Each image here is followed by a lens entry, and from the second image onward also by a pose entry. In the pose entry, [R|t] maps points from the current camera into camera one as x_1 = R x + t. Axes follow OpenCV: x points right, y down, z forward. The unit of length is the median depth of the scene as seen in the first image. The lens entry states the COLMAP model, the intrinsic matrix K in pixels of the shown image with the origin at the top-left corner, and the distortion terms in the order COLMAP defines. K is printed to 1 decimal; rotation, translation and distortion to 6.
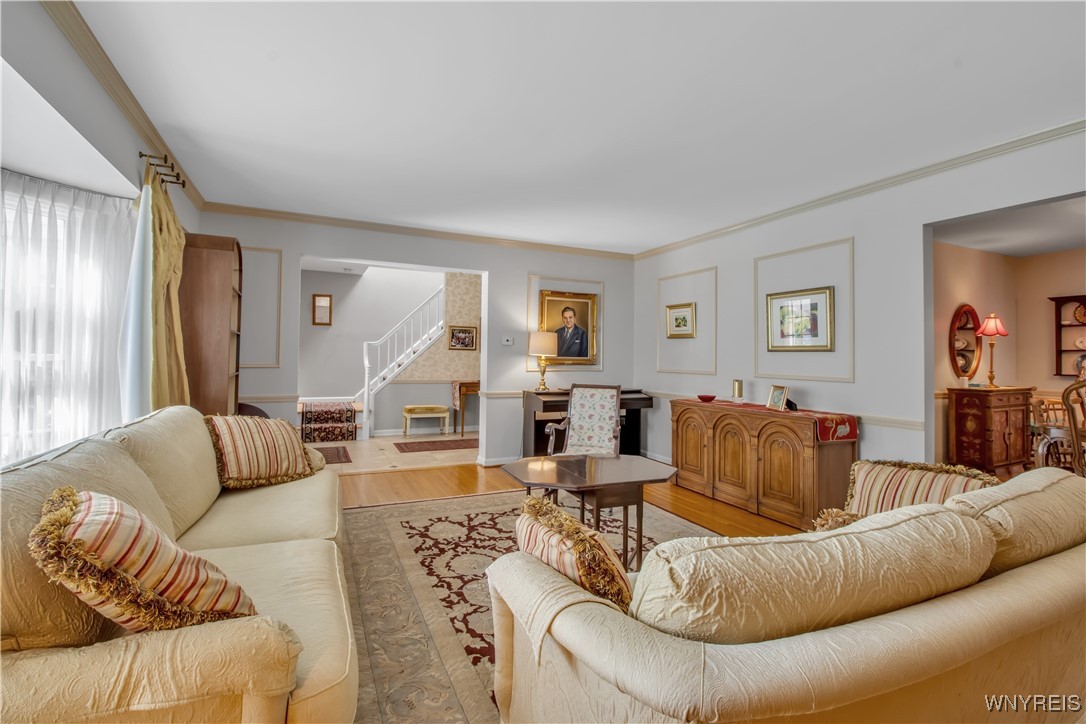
lens RADIAL K [[498.8, 0, 543.4], [0, 498.8, 358.2], [0, 0, 1]] dist [-0.006769, -0.002772]
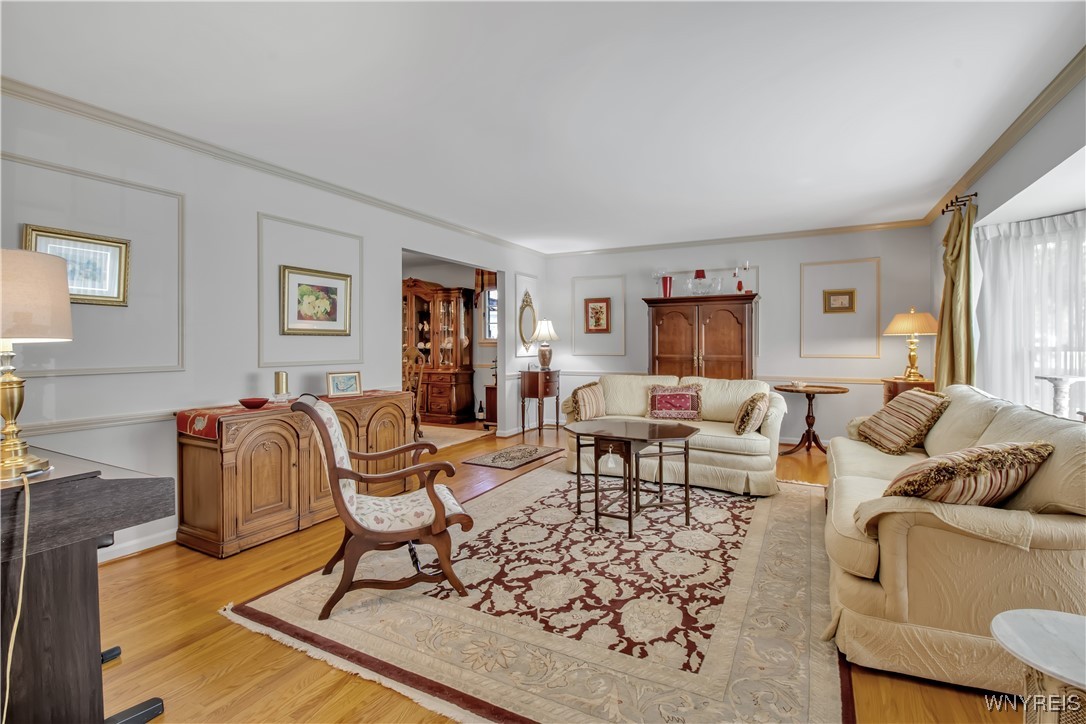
lens RADIAL K [[498.8, 0, 552.9], [0, 498.8, 345.7], [0, 0, 1]] dist [-0.006769, -0.002772]
pose [[-0.617834, -0.013903, 0.786186, -0.555721], [-0.005871, 0.999897, 0.013069, -0.009593], [-0.786287, 0.003459, -0.617852, 1.348004]]
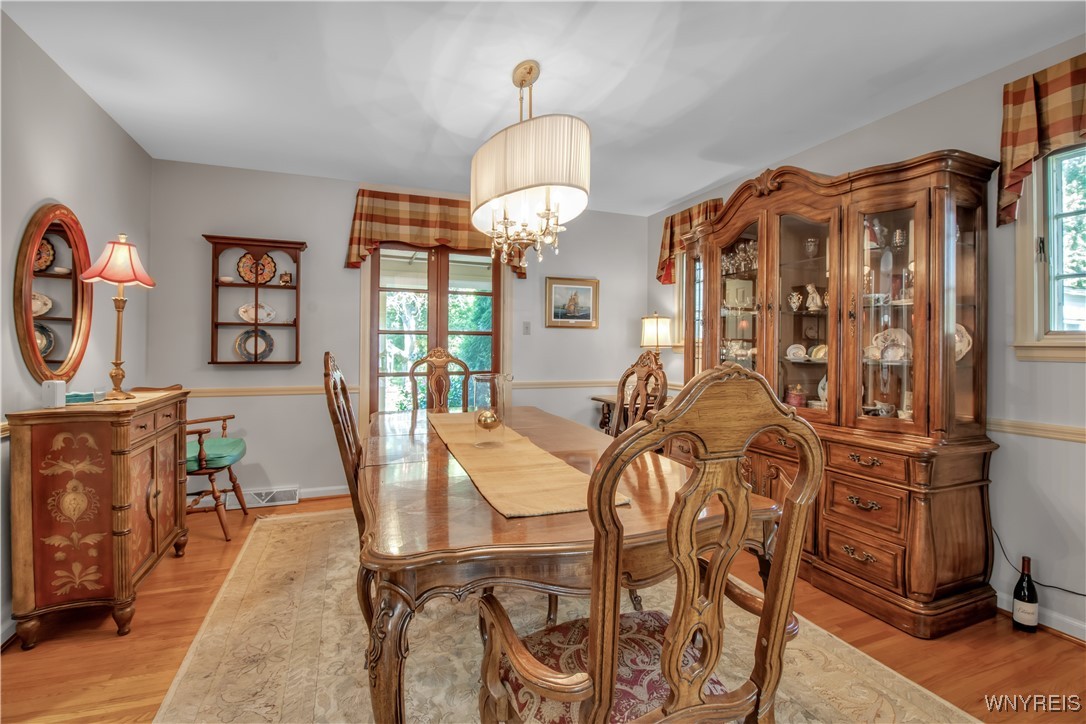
lens RADIAL K [[498.8, 0, 550.9], [0, 498.8, 343.6], [0, 0, 1]] dist [-0.006769, -0.002772]
pose [[0.060553, -0.005093, 0.998152, 0.669684], [-0.007885, 0.999953, 0.005581, 0.004735], [-0.998134, -0.008208, 0.060510, 0.811416]]
